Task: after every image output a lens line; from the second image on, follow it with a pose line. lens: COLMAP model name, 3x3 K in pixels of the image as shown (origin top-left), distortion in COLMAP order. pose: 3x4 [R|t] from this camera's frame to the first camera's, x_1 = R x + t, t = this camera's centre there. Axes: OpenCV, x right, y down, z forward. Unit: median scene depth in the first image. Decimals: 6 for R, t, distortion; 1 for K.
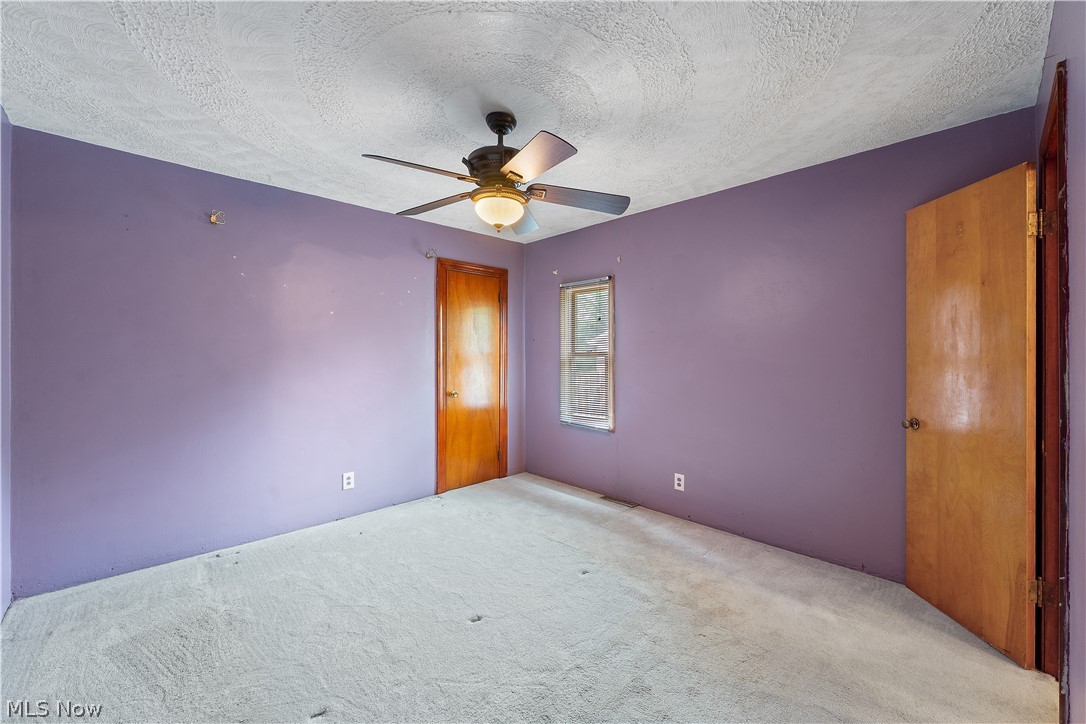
lens RADIAL K [[431.4, 0, 544.8], [0, 431.4, 357.9], [0, 0, 1]] dist [-0.009314, -0.000317]
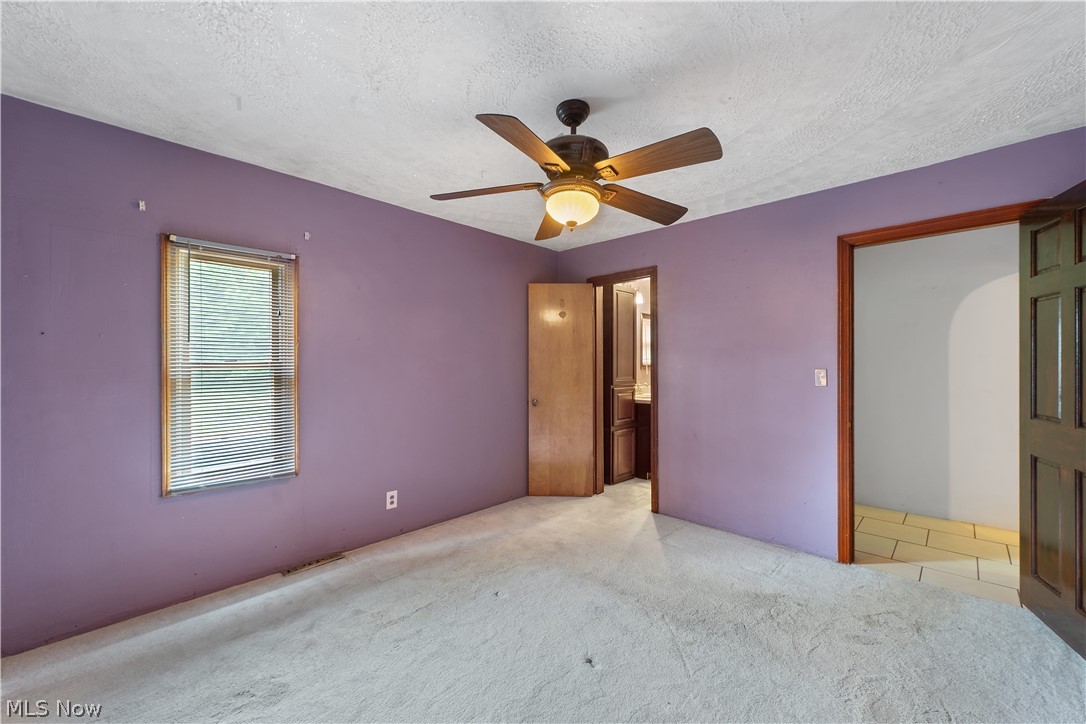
lens RADIAL K [[431.4, 0, 546.2], [0, 431.4, 362.6], [0, 0, 1]] dist [-0.009314, -0.000317]
pose [[-0.057155, 0.001959, 0.998363, -0.689352], [0.009329, 0.999955, -0.001428, -0.009313], [-0.998322, 0.009232, -0.057171, 0.753015]]
